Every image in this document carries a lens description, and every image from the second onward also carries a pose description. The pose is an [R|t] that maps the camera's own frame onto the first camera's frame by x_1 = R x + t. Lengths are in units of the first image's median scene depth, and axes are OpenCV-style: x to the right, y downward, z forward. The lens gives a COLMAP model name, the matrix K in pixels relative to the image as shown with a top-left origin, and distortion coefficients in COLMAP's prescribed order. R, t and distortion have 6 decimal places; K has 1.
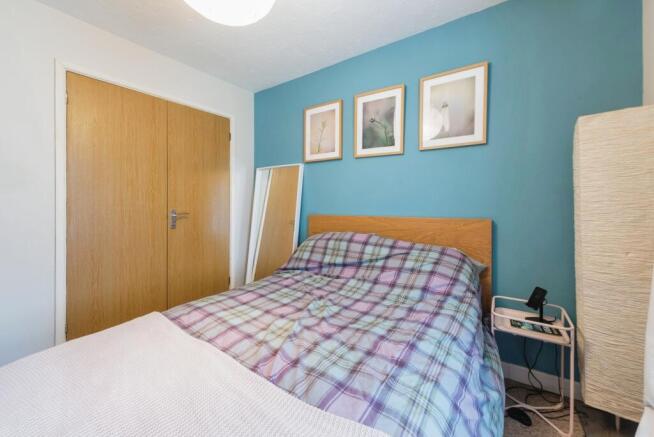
lens RADIAL K [[256.3, 0, 326.1], [0, 256.3, 197.3], [0, 0, 1]] dist [0.004067, -0.000757]
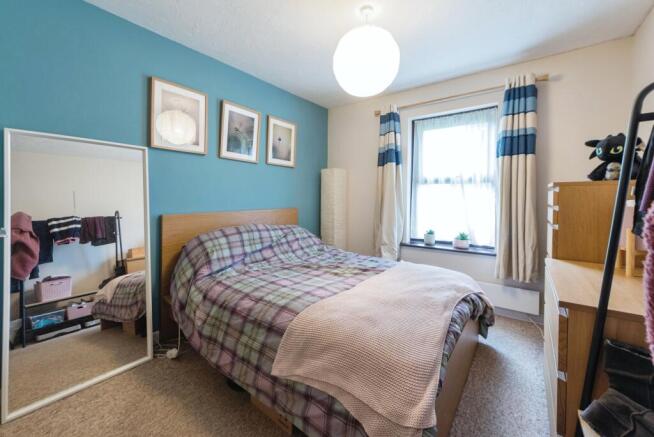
lens RADIAL K [[256.3, 0, 333.6], [0, 256.3, 202.8], [0, 0, 1]] dist [0.004067, -0.000757]
pose [[0.042865, -0.004207, 0.999072, -0.977388], [0.001172, 0.999991, 0.004160, 0.029818], [-0.999080, 0.000993, 0.042870, 0.516332]]
